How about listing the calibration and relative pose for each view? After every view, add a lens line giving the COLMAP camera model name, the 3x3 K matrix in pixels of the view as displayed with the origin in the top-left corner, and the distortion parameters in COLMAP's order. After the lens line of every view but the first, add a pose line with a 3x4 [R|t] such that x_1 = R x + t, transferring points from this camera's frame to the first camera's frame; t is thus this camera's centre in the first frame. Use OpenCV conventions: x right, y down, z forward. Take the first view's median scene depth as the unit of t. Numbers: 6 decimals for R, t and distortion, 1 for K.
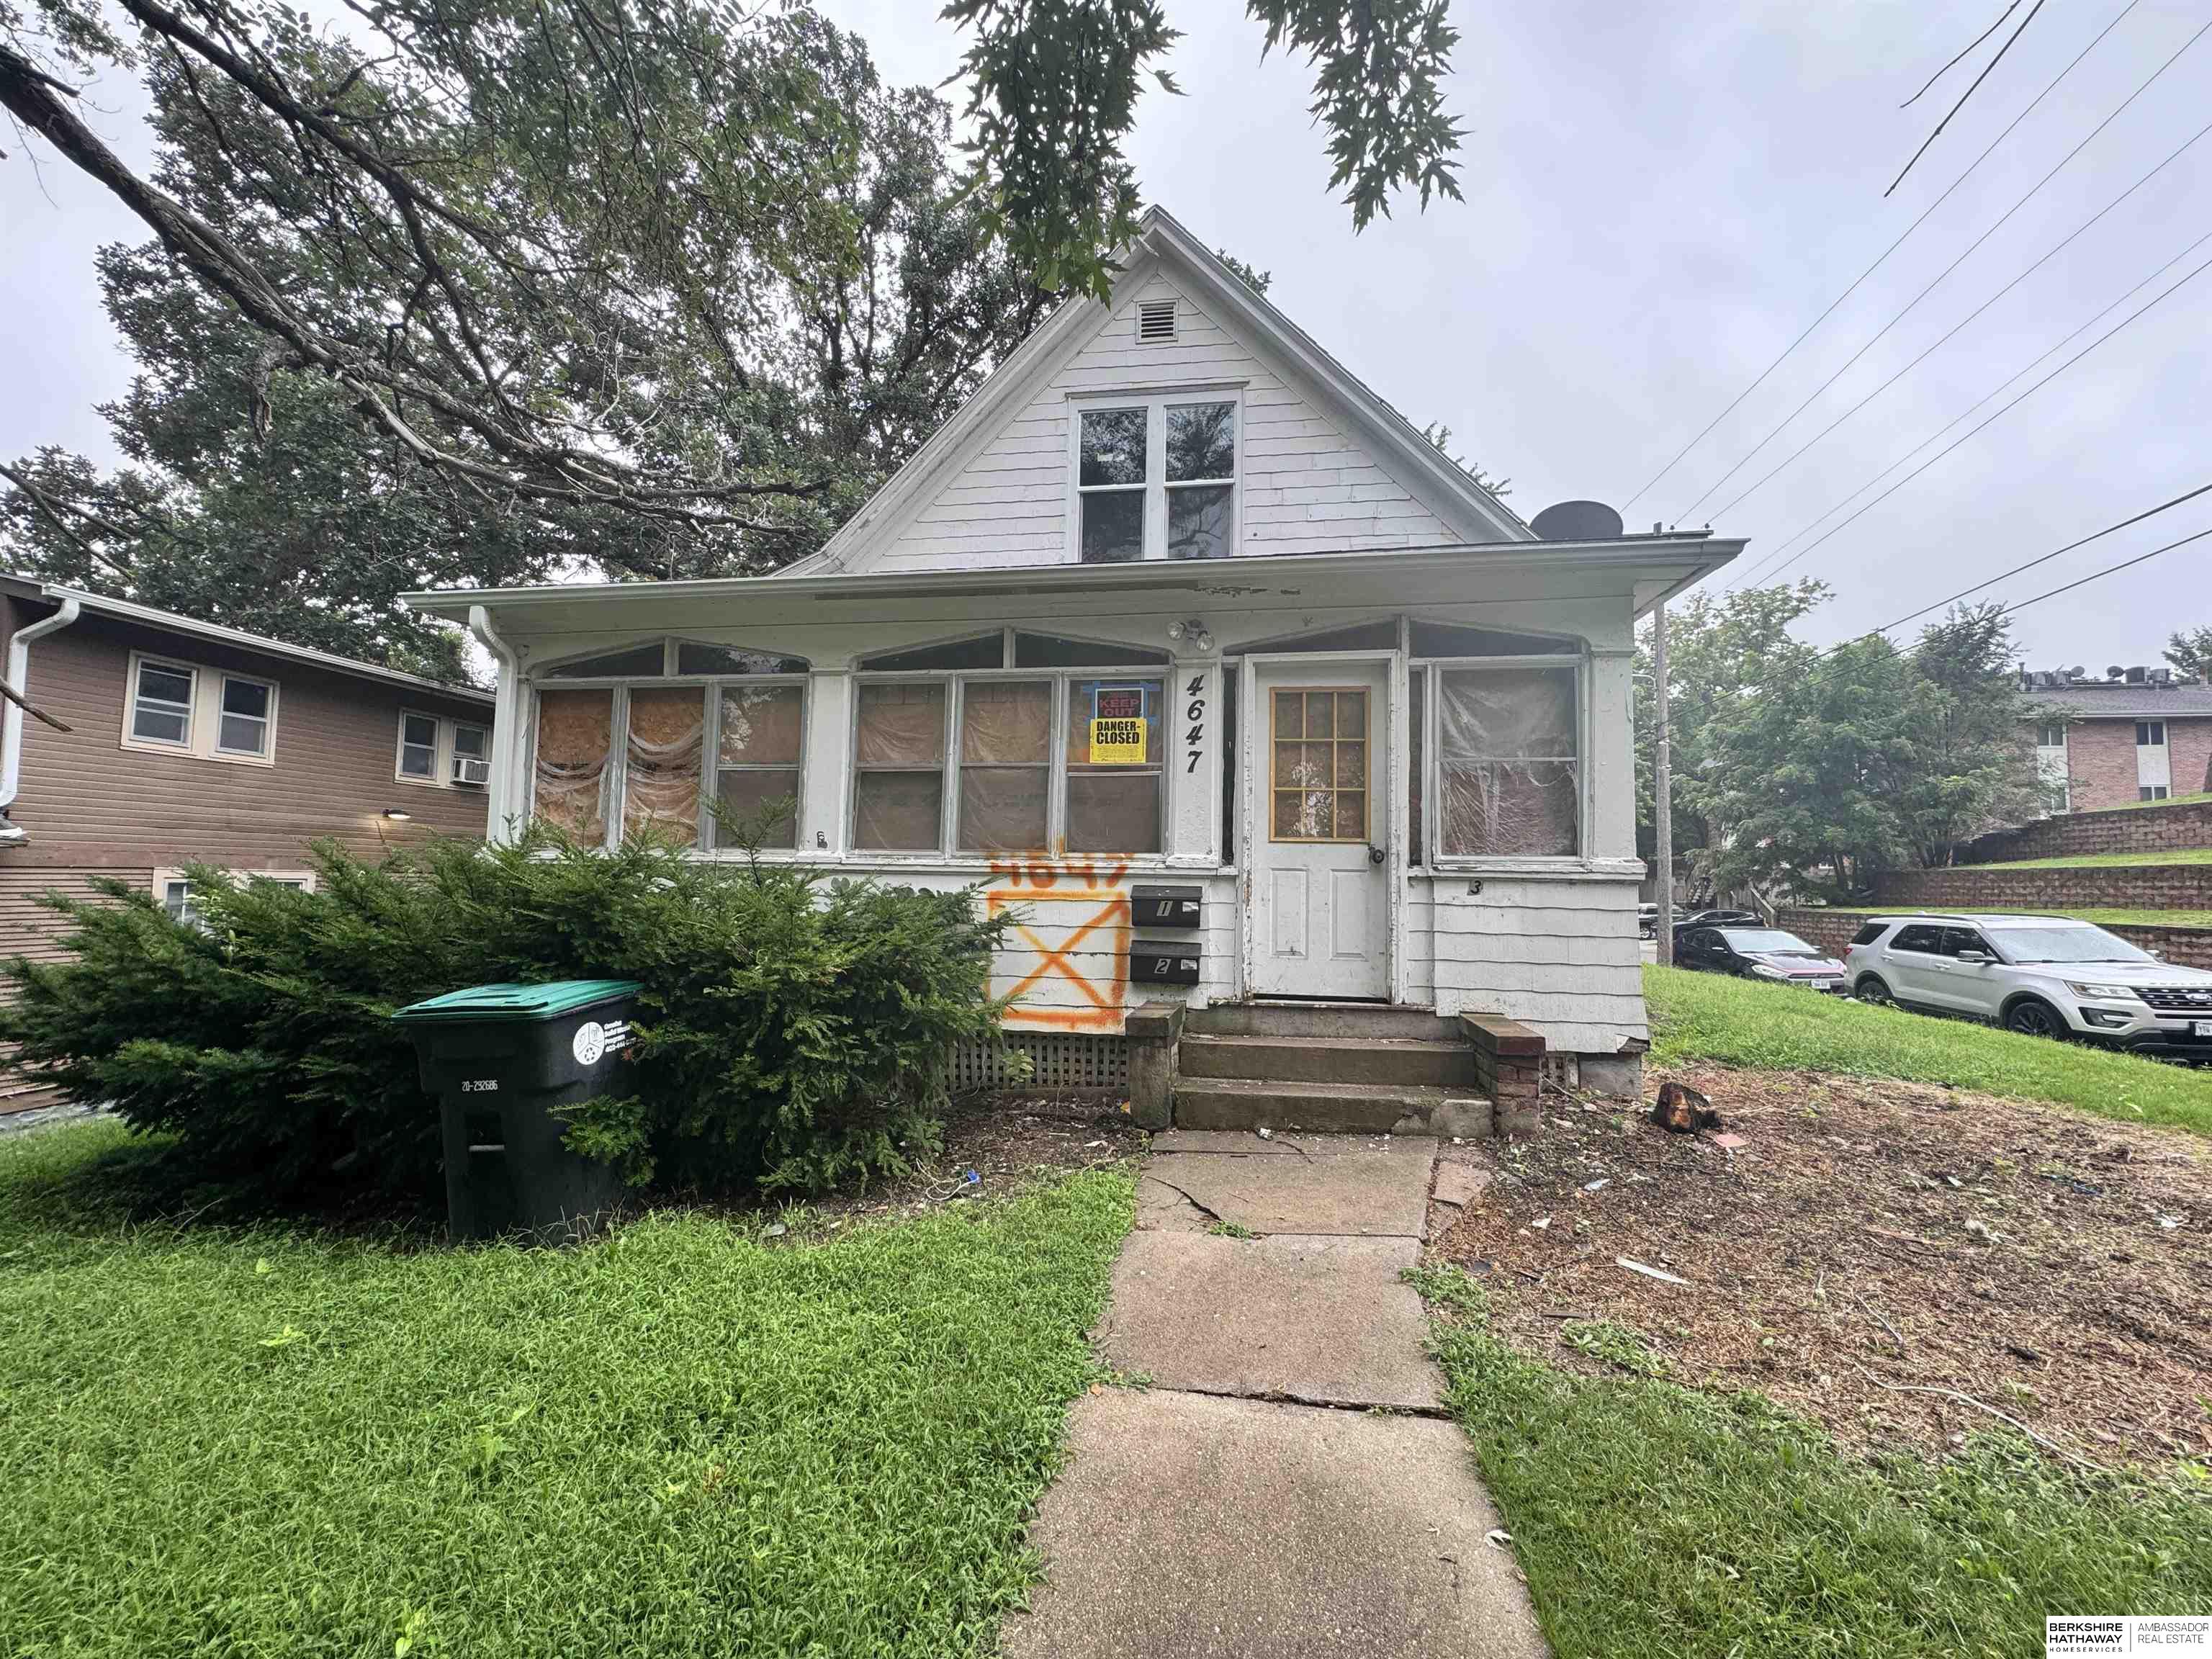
lens RADIAL K [[881.6, 0, 1107.5], [0, 881.6, 830.8], [0, 0, 1]] dist [-0.002965, 0.000475]
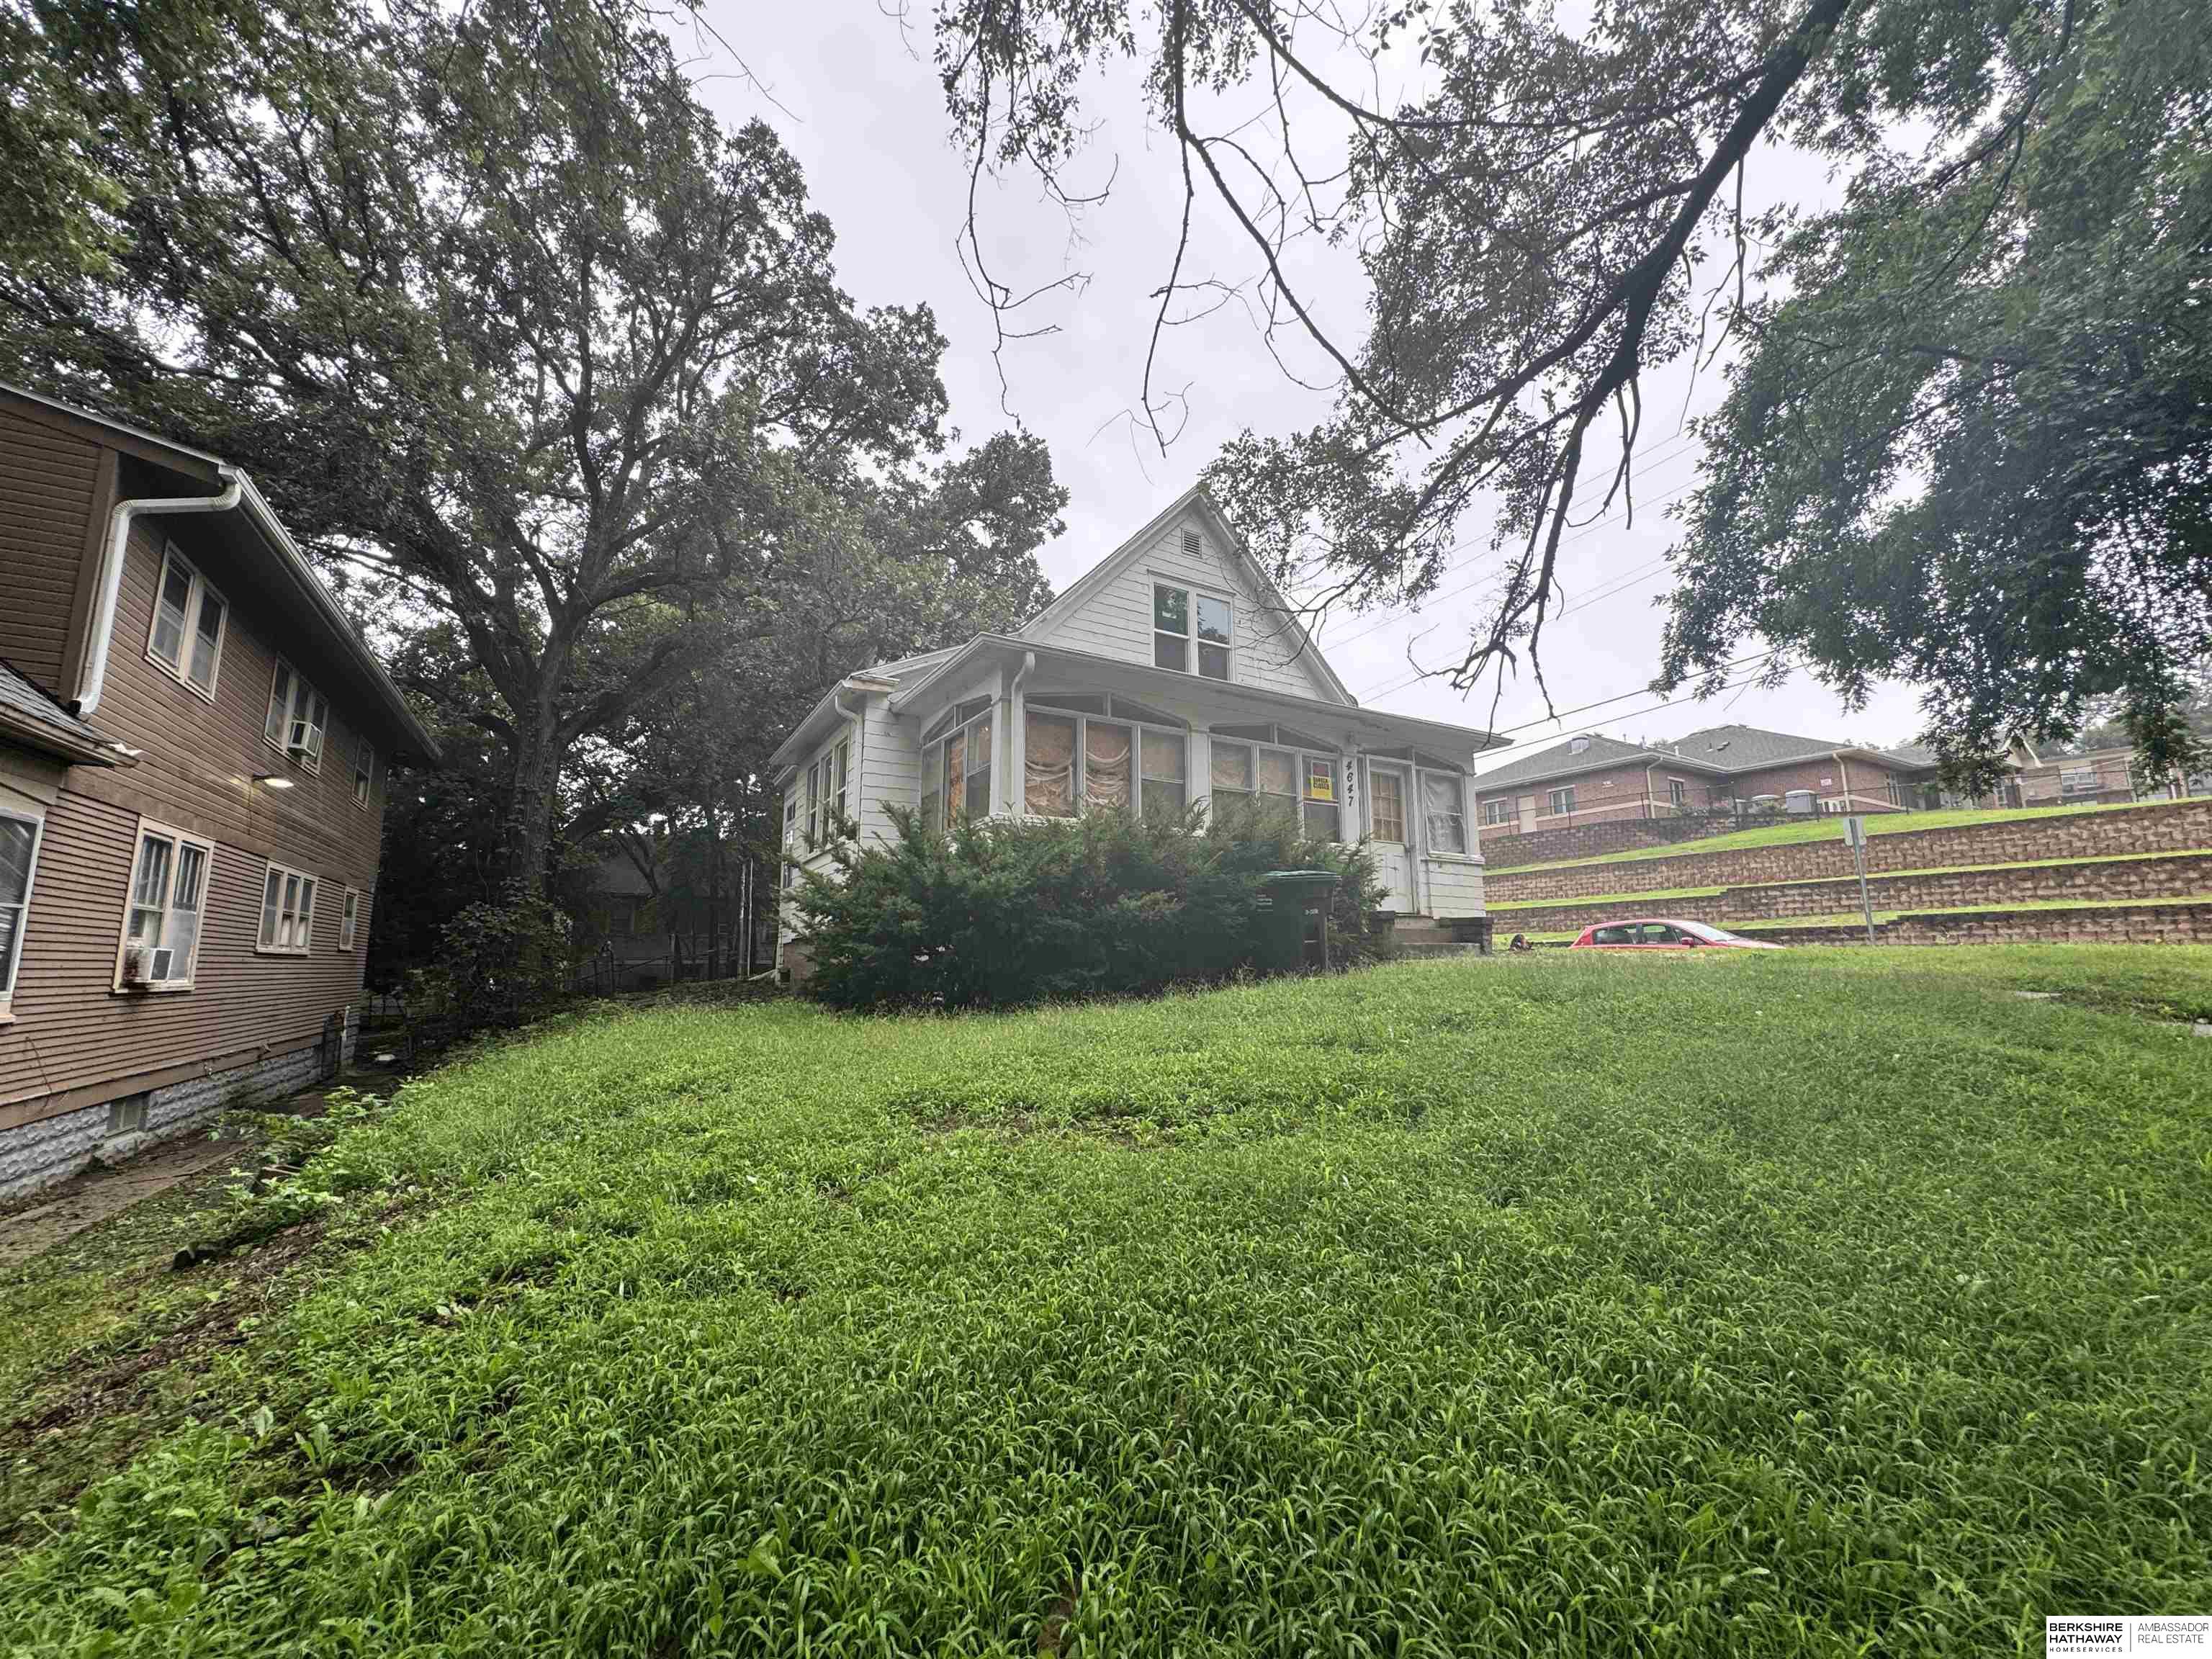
lens RADIAL K [[881.6, 0, 1103.1], [0, 881.6, 836.8], [0, 0, 1]] dist [-0.002965, 0.000475]
pose [[0.774681, 0.074805, 0.627912, -1.607487], [-0.021026, 0.995476, -0.092654, 0.204775], [-0.632003, 0.058575, 0.772749, -0.239808]]
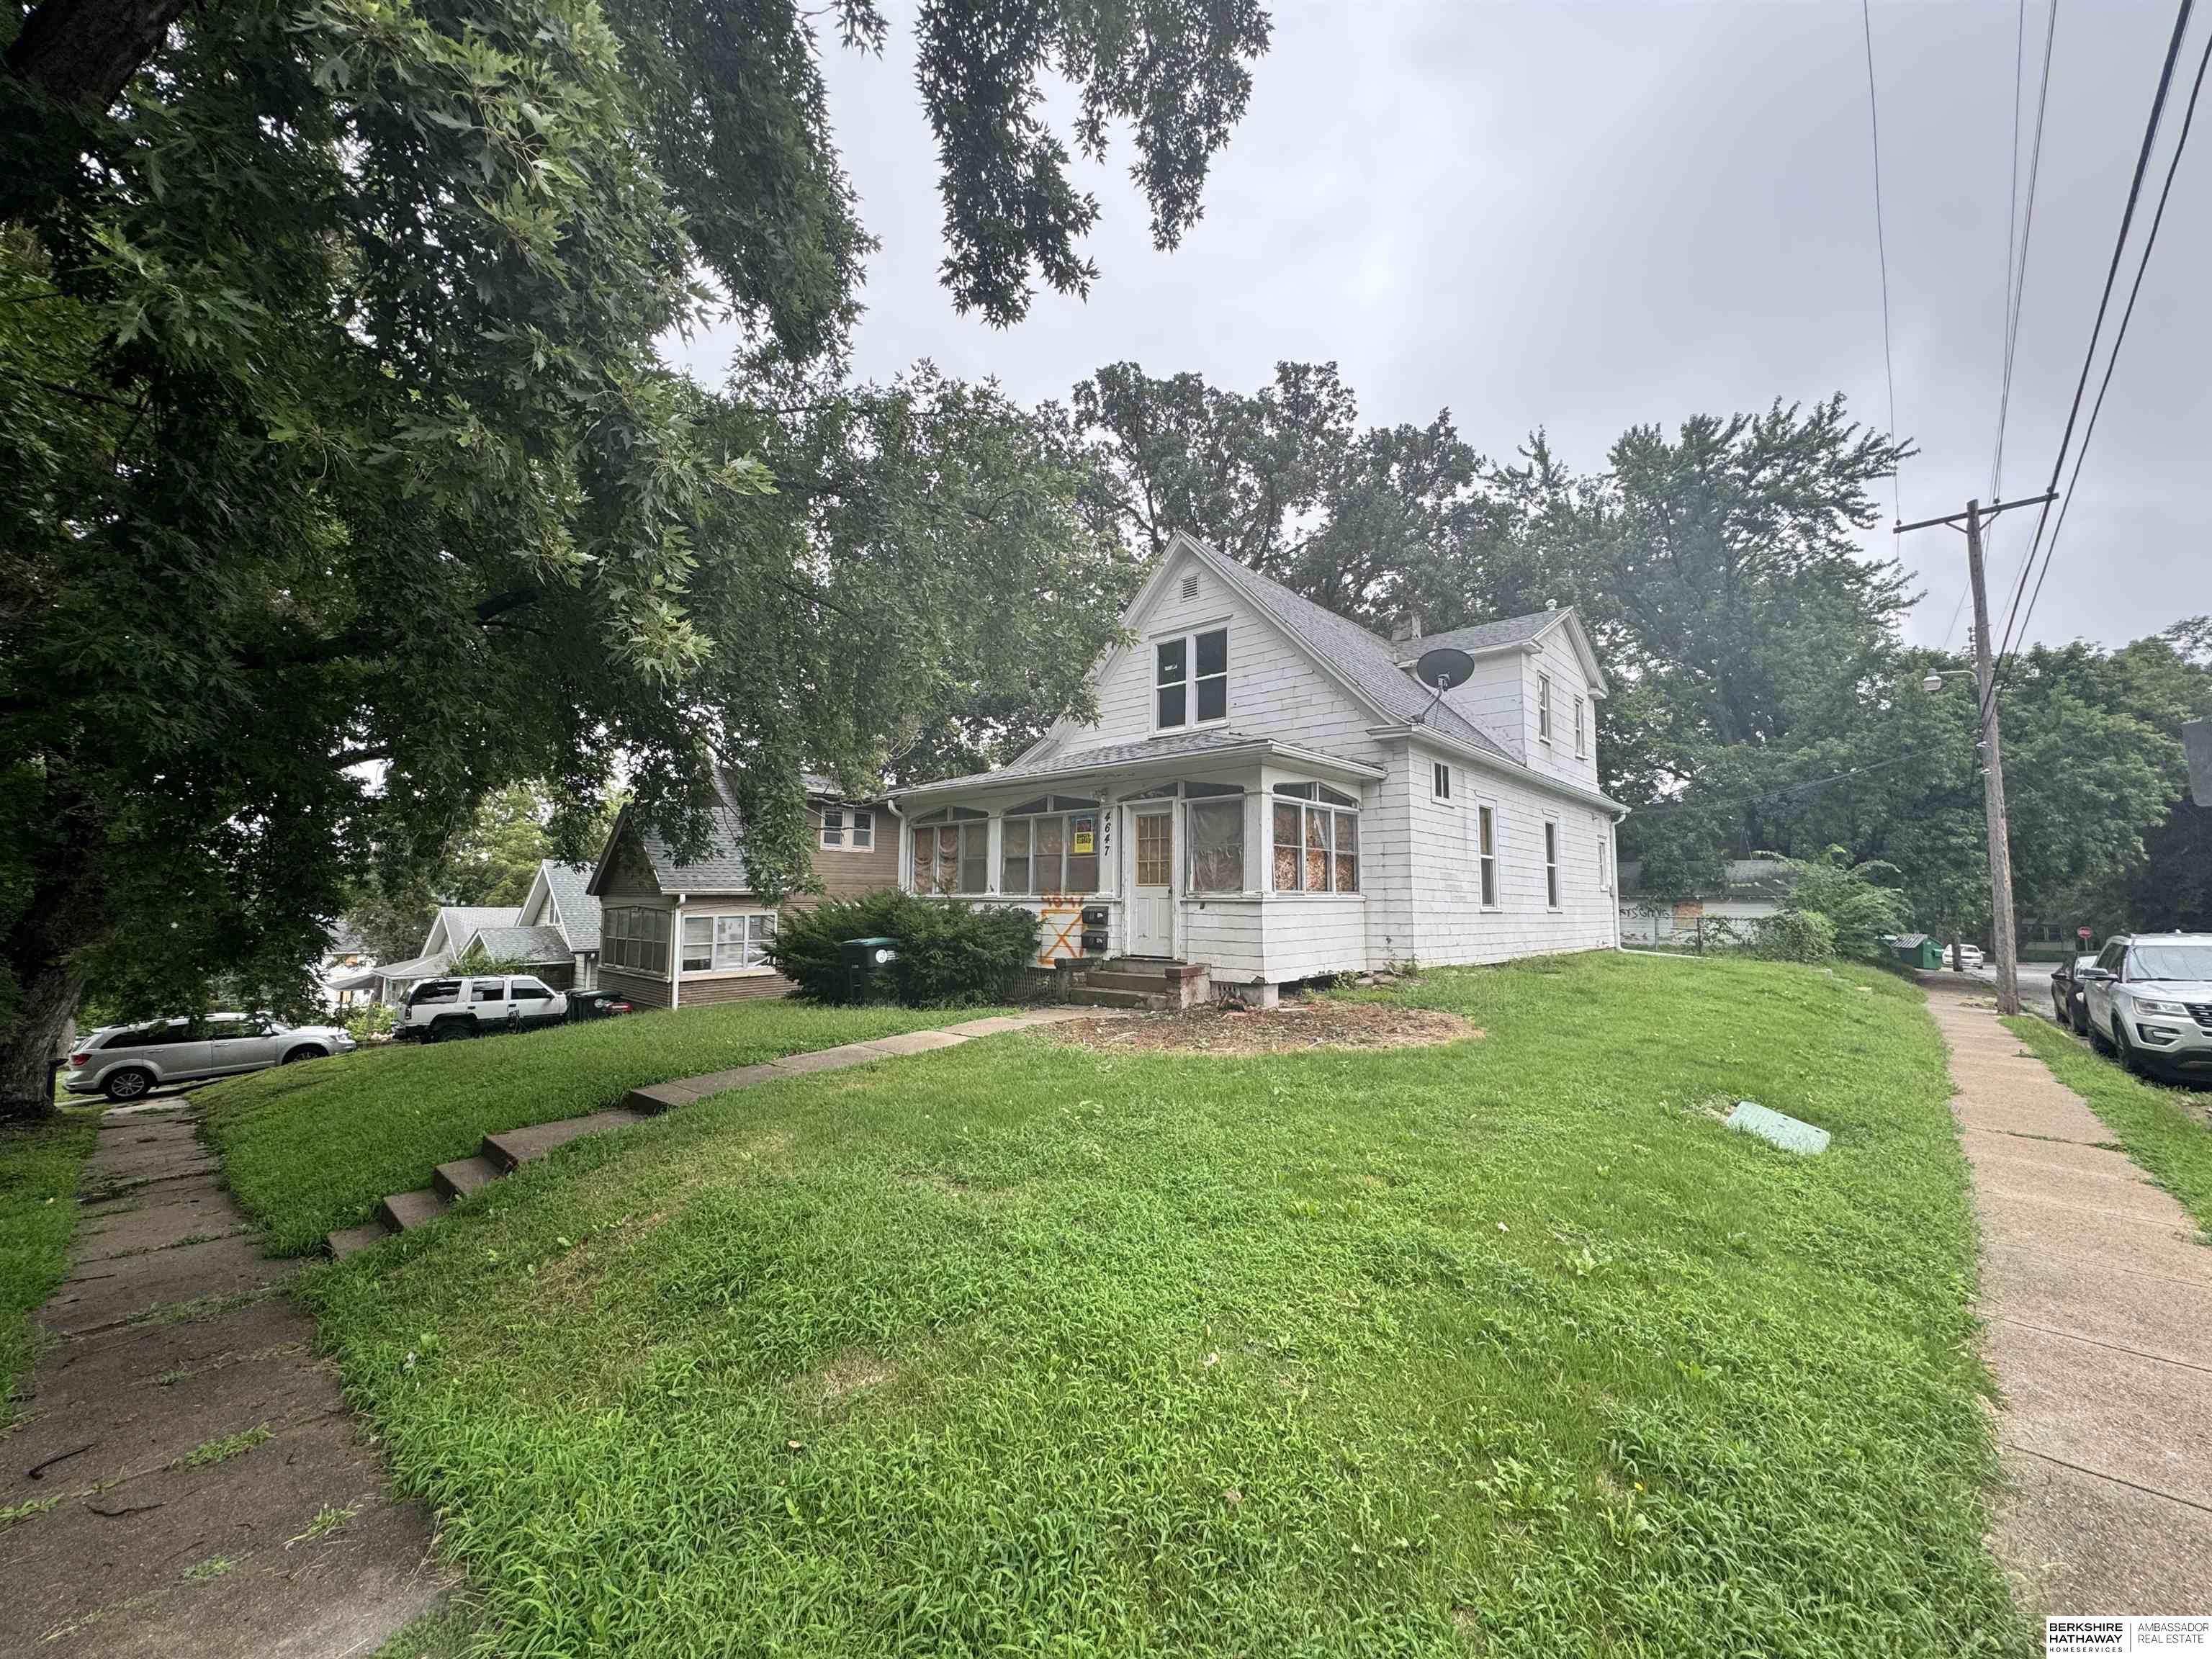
lens RADIAL K [[881.6, 0, 1104.0], [0, 881.6, 825.6], [0, 0, 1]] dist [-0.002965, 0.000475]
pose [[0.831326, -0.058791, -0.552667, 1.275223], [0.039676, 0.998130, -0.046498, -0.036379], [0.554367, 0.016728, 0.832104, -0.832141]]
